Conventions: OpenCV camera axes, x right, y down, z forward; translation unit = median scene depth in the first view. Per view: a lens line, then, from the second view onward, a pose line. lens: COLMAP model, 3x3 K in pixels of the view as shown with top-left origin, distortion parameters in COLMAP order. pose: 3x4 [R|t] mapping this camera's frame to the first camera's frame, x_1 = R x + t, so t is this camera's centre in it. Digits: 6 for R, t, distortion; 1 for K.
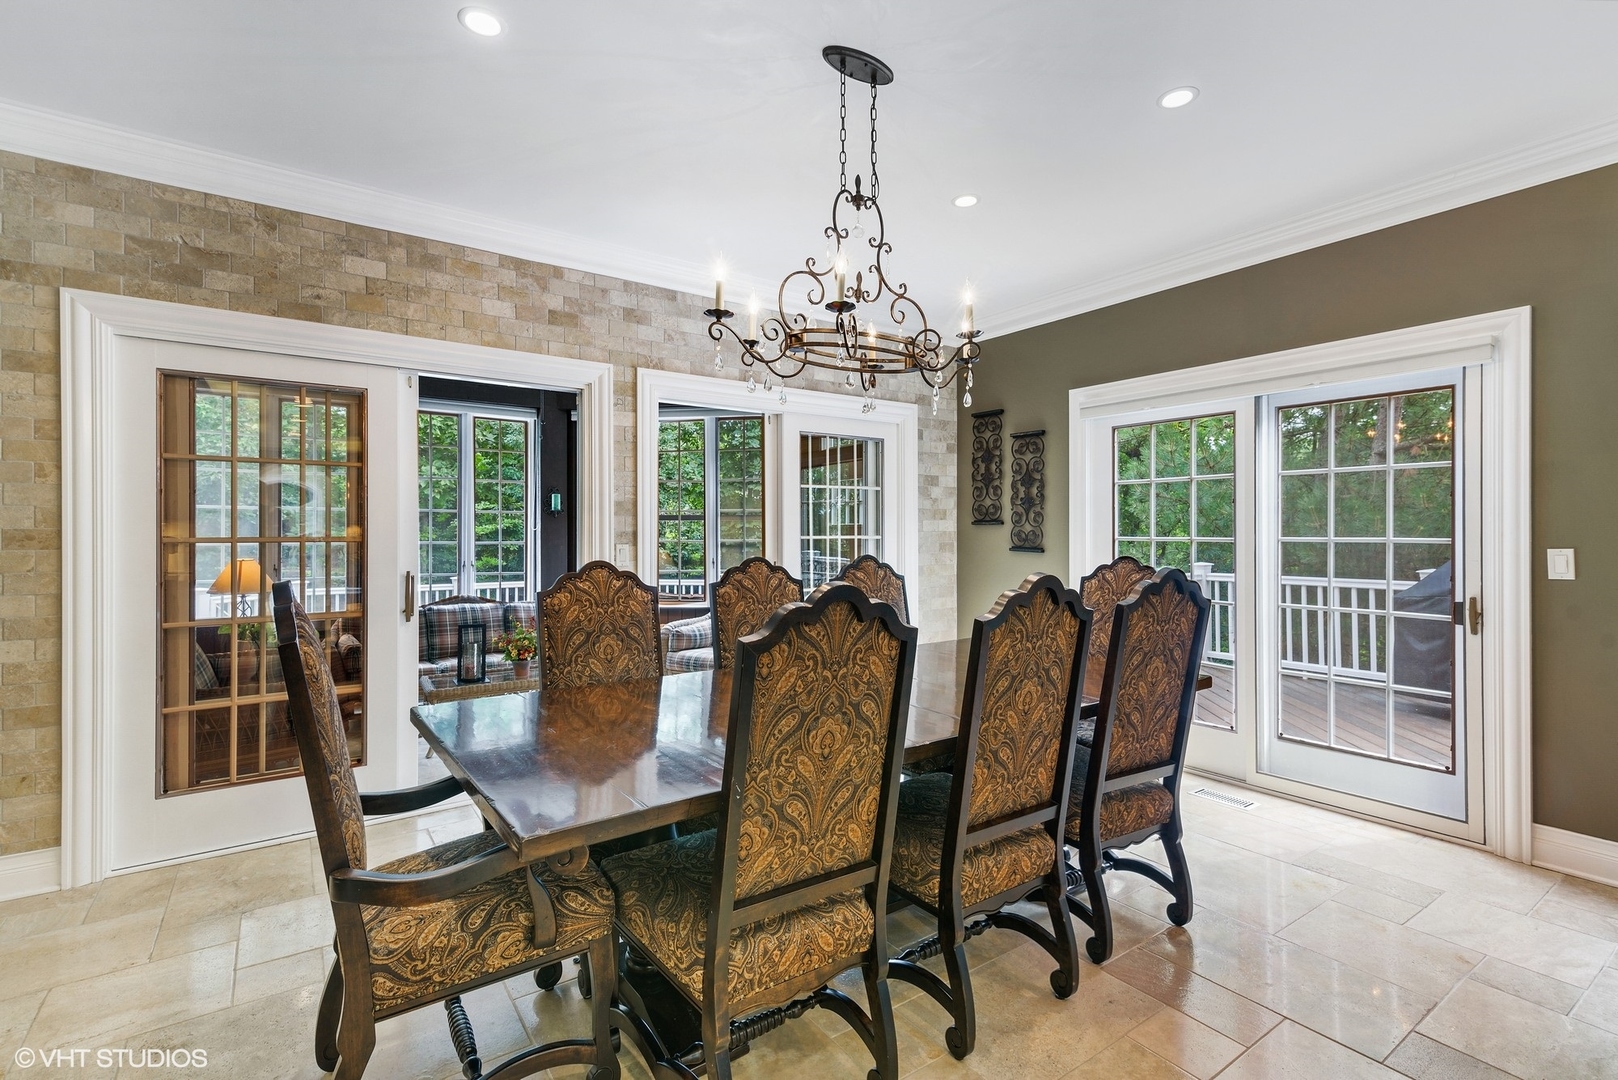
lens RADIAL K [[737.1, 0, 800.2], [0, 737.1, 527.0], [0, 0, 1]] dist [0.016982, 0.000027]
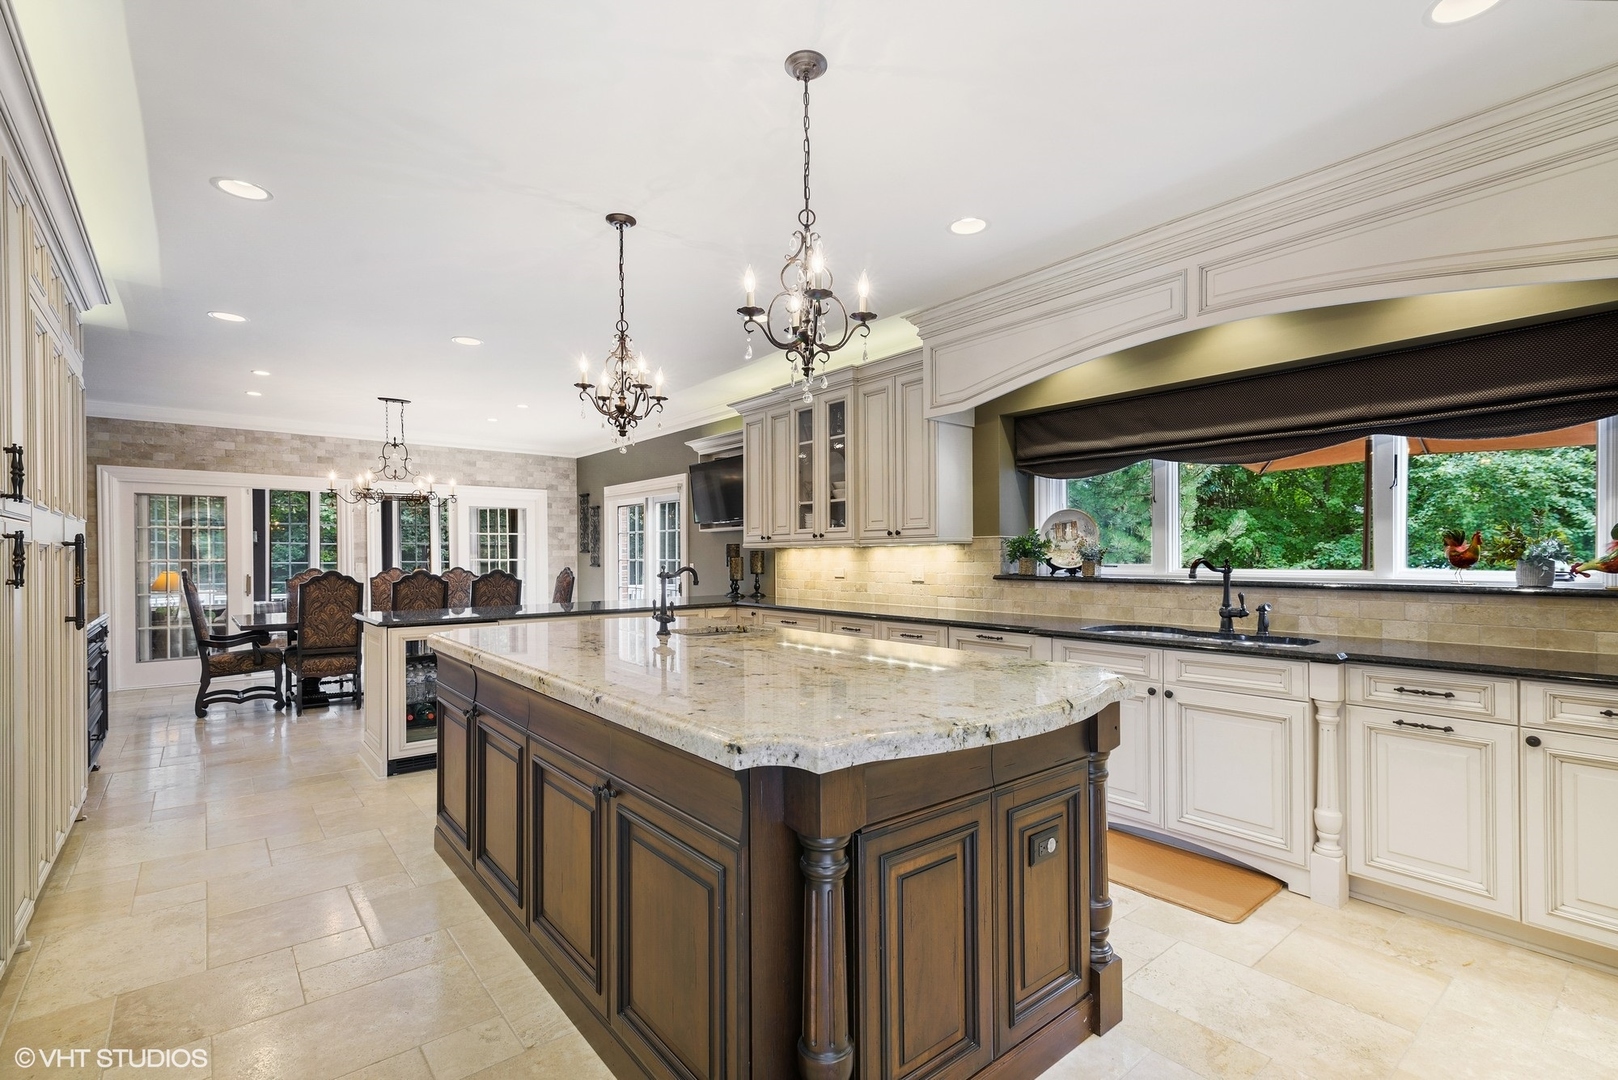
lens RADIAL K [[737.1, 0, 812.1], [0, 737.1, 557.4], [0, 0, 1]] dist [0.016982, 0.000027]
pose [[0.997094, -0.001219, 0.076168, 1.116598], [0.000371, 0.999938, 0.011147, -0.019475], [-0.076177, -0.011087, 0.997033, -1.538514]]
